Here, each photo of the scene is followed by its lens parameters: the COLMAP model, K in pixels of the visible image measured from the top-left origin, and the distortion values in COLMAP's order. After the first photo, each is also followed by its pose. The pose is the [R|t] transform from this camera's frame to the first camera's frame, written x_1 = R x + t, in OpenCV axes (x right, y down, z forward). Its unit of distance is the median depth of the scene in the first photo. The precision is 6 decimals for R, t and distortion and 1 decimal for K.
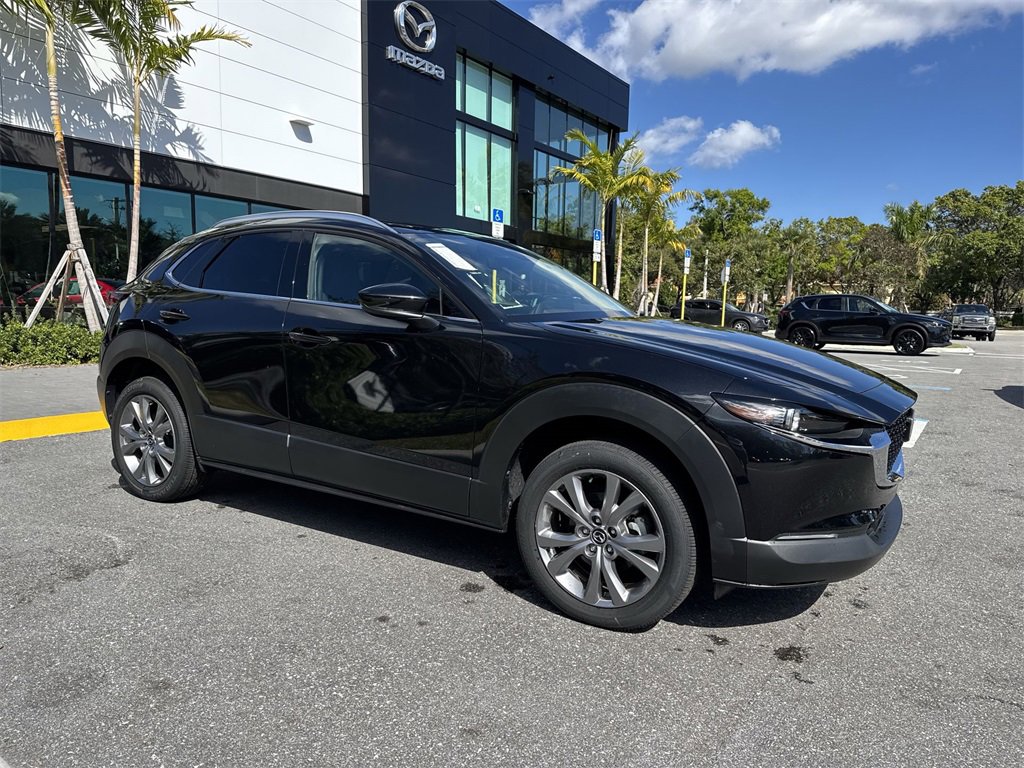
lens RADIAL K [[716.9, 0, 519.6], [0, 716.9, 391.0], [0, 0, 1]] dist [0.044391, -0.058717]
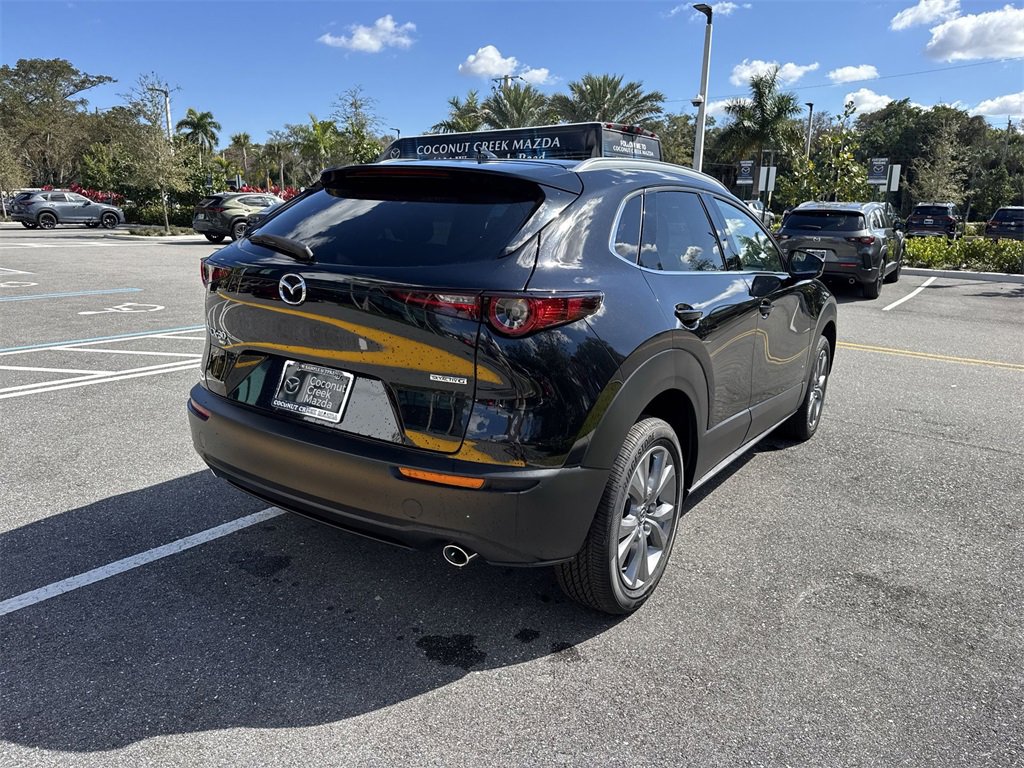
lens RADIAL K [[716.9, 0, 515.0], [0, 716.9, 388.1], [0, 0, 1]] dist [0.044391, -0.058717]
pose [[0.052209, -0.255526, 0.965391, -0.262112], [0.088877, 0.964063, 0.250368, -0.049735], [-0.994673, 0.072730, 0.073043, 0.252370]]
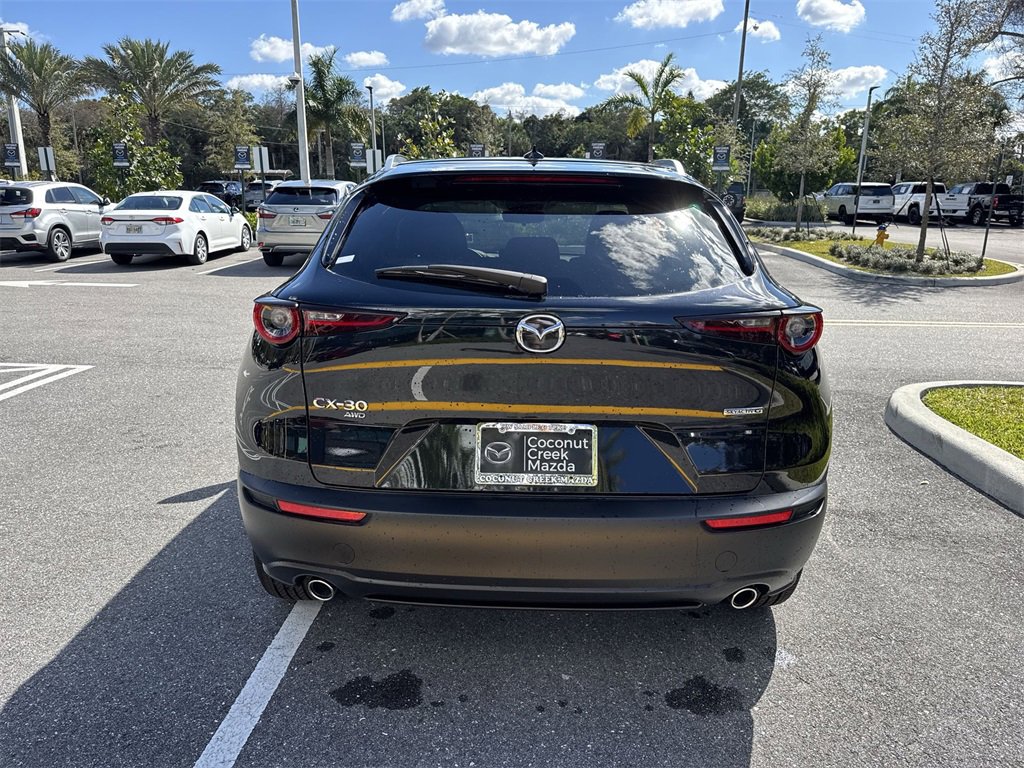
lens RADIAL K [[716.9, 0, 508.7], [0, 716.9, 384.7], [0, 0, 1]] dist [0.044391, -0.058717]
pose [[-0.508685, -0.238553, 0.827244, -0.218057], [0.080124, 0.943560, 0.321364, -0.064343], [-0.857216, 0.229755, -0.460861, 0.353422]]
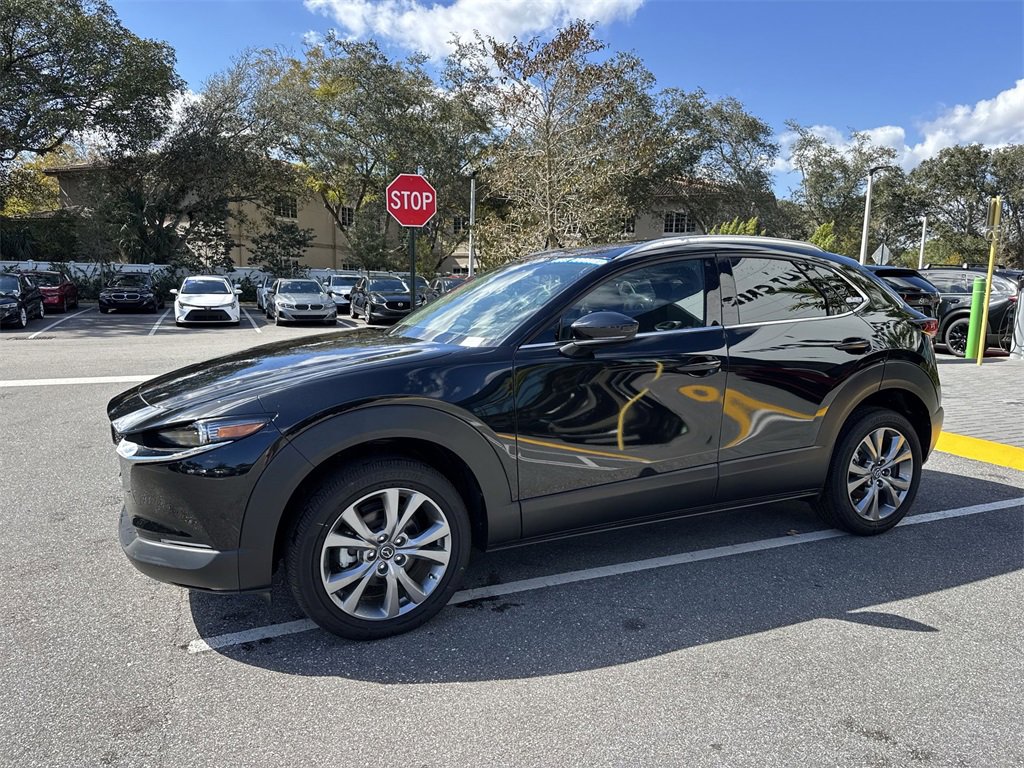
lens RADIAL K [[716.9, 0, 505.4], [0, 716.9, 380.1], [0, 0, 1]] dist [0.044391, -0.058717]
pose [[-0.559673, 0.080063, -0.824837, 0.186908], [-0.125353, 0.975691, 0.179761, -0.049718], [0.819178, 0.204003, -0.536031, 0.347646]]
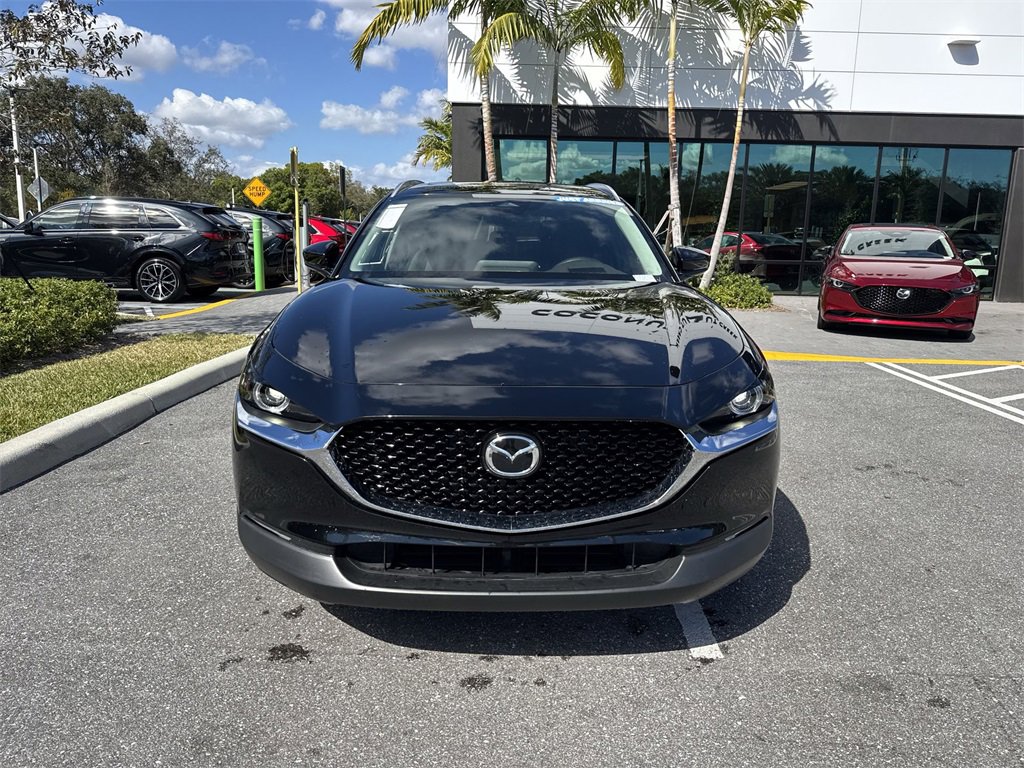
lens RADIAL K [[716.9, 0, 513.1], [0, 716.9, 380.0], [0, 0, 1]] dist [0.044391, -0.058717]
pose [[0.531758, 0.152689, -0.833018, 0.183013], [-0.110440, 0.987716, 0.110545, -0.015653], [0.839664, 0.033216, 0.542089, 0.109626]]
